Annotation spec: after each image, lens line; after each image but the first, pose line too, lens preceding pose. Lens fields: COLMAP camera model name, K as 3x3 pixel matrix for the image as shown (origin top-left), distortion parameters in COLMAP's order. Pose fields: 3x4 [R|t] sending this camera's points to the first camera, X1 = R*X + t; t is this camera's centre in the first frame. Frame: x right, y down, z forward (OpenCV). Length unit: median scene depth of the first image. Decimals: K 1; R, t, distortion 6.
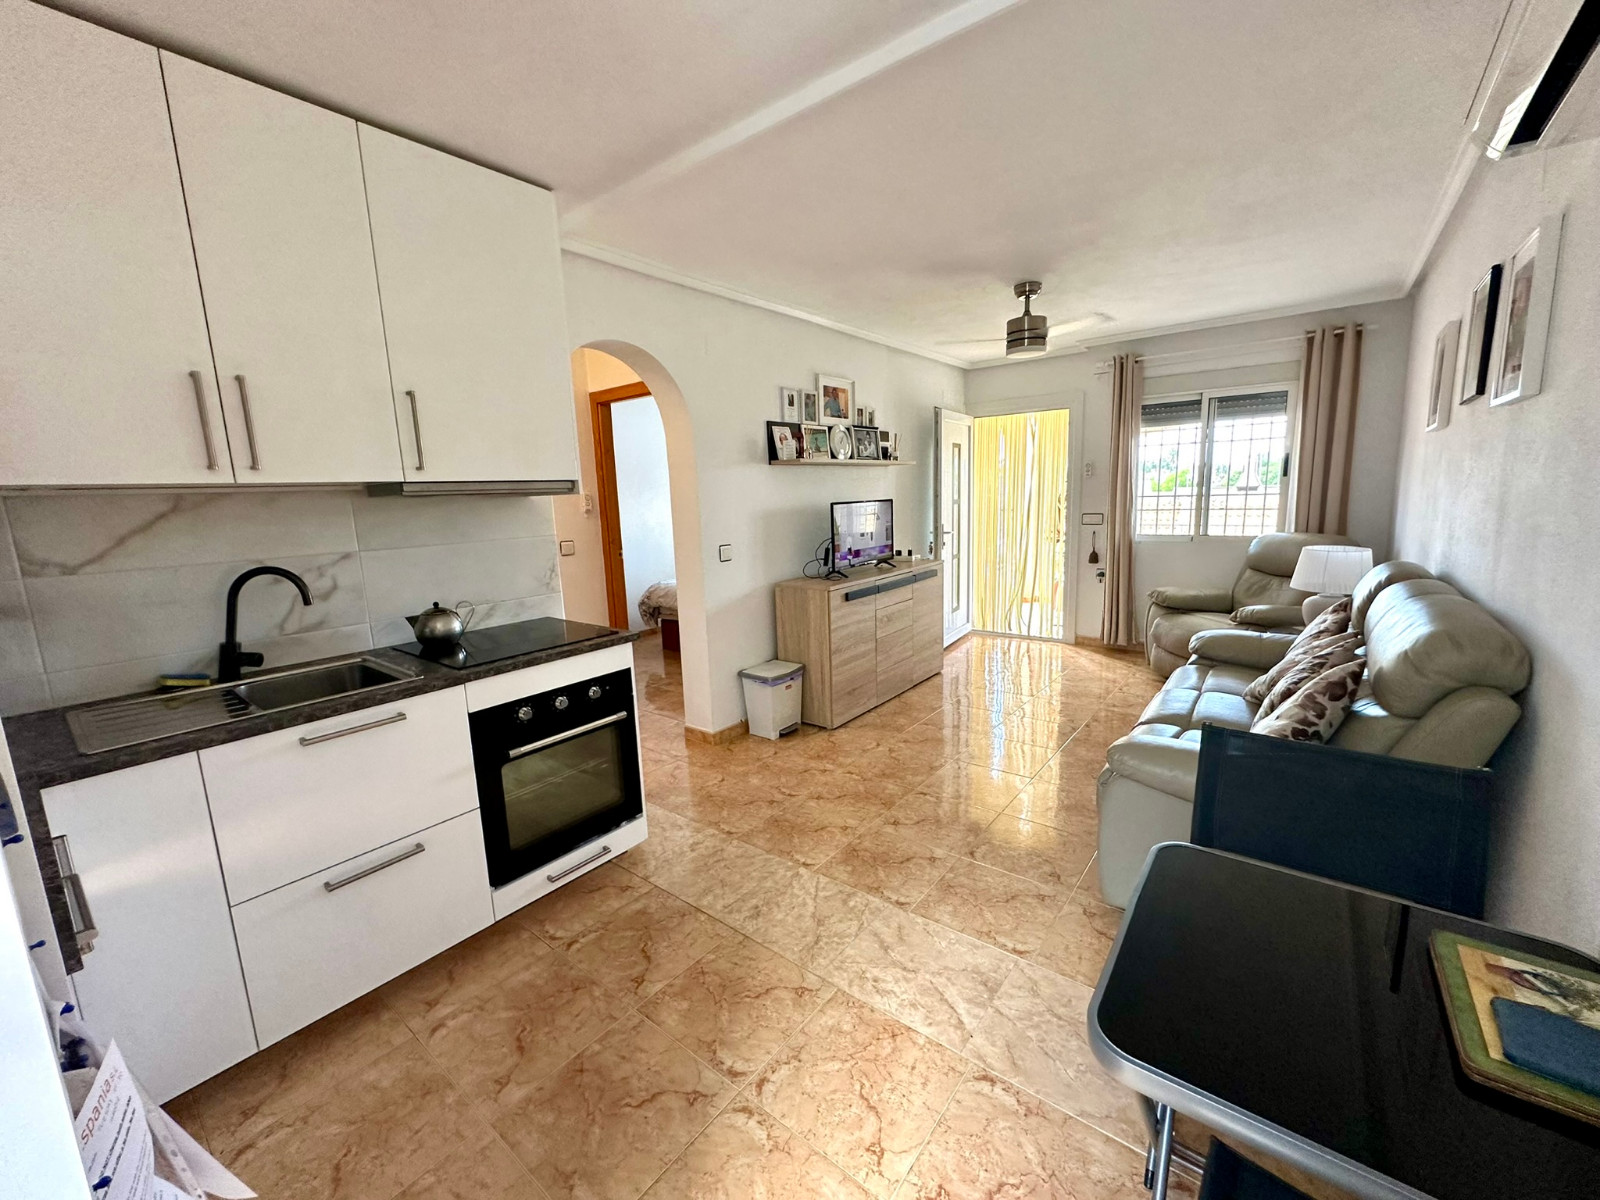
lens RADIAL K [[638.8, 0, 799.8], [0, 638.8, 603.1], [0, 0, 1]] dist [-0.005461, 0.000774]
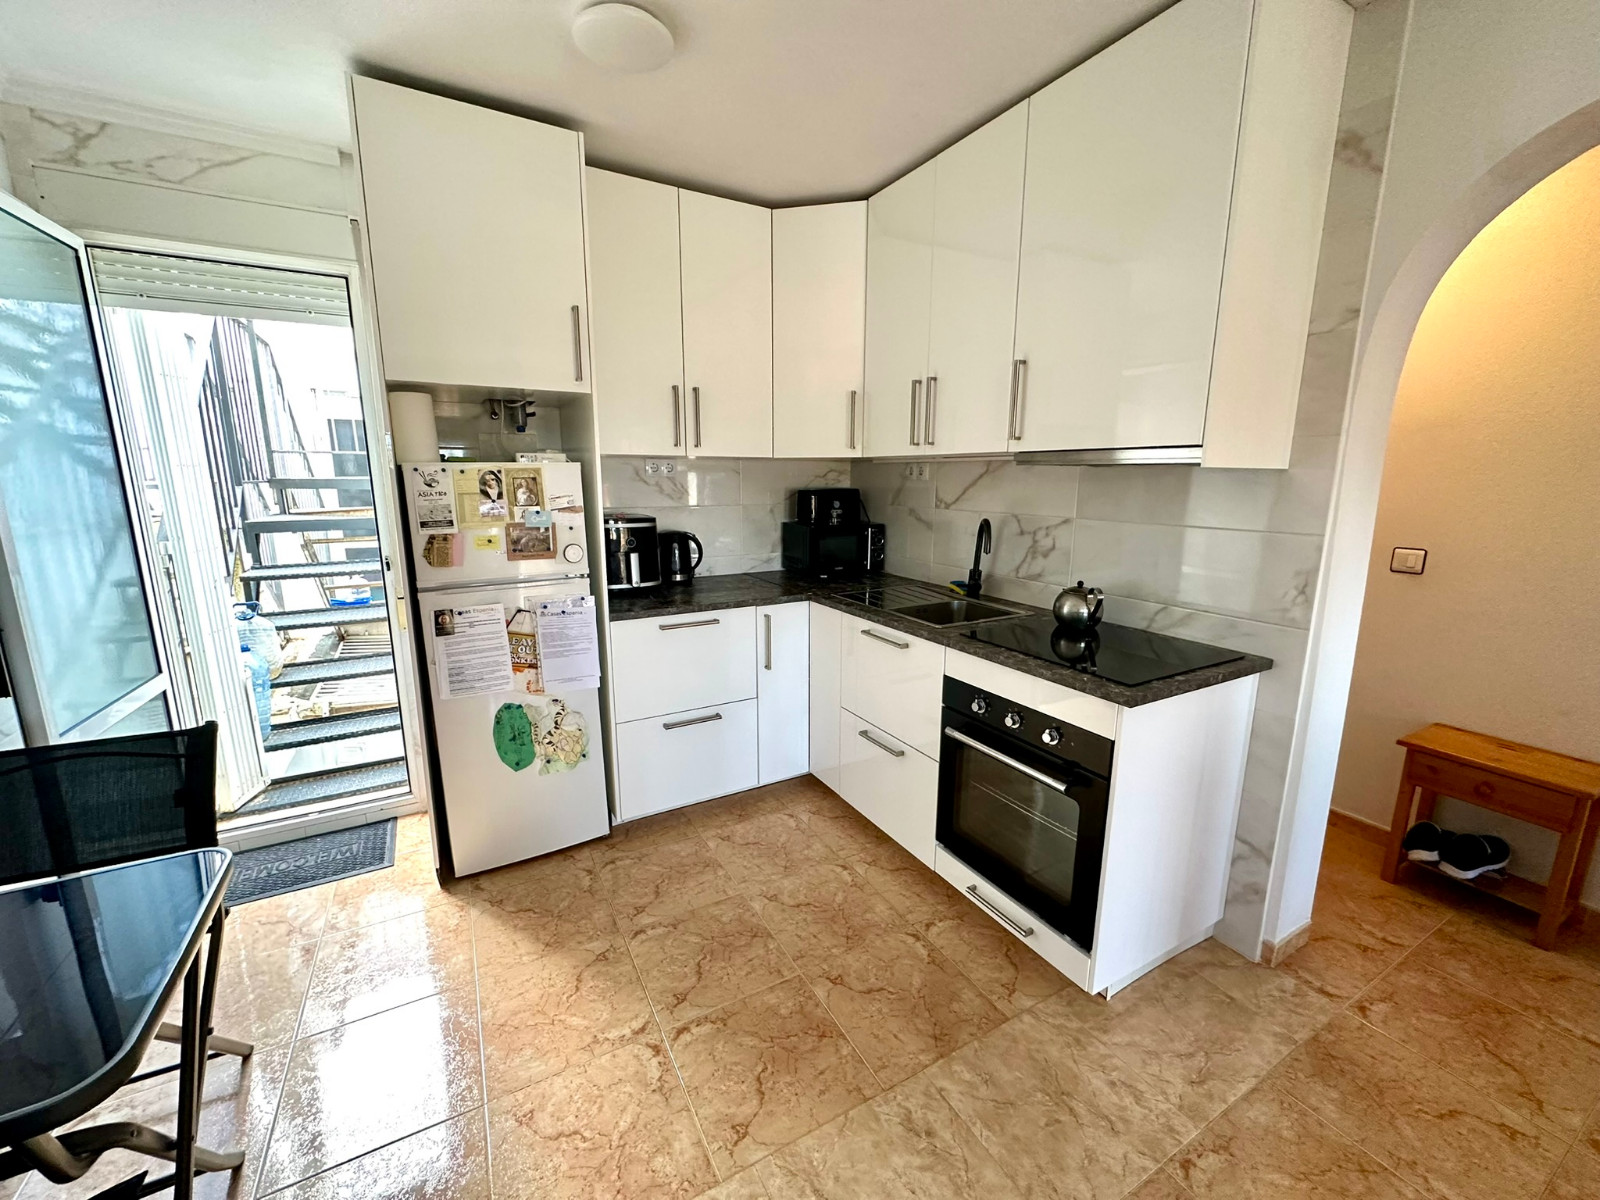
lens RADIAL K [[638.8, 0, 801.9], [0, 638.8, 604.3], [0, 0, 1]] dist [-0.005461, 0.000774]
pose [[-0.382794, 0.215953, -0.898239, 0.258147], [-0.150051, 0.944851, 0.291105, -0.108841], [0.911566, 0.246215, -0.329280, 0.574392]]
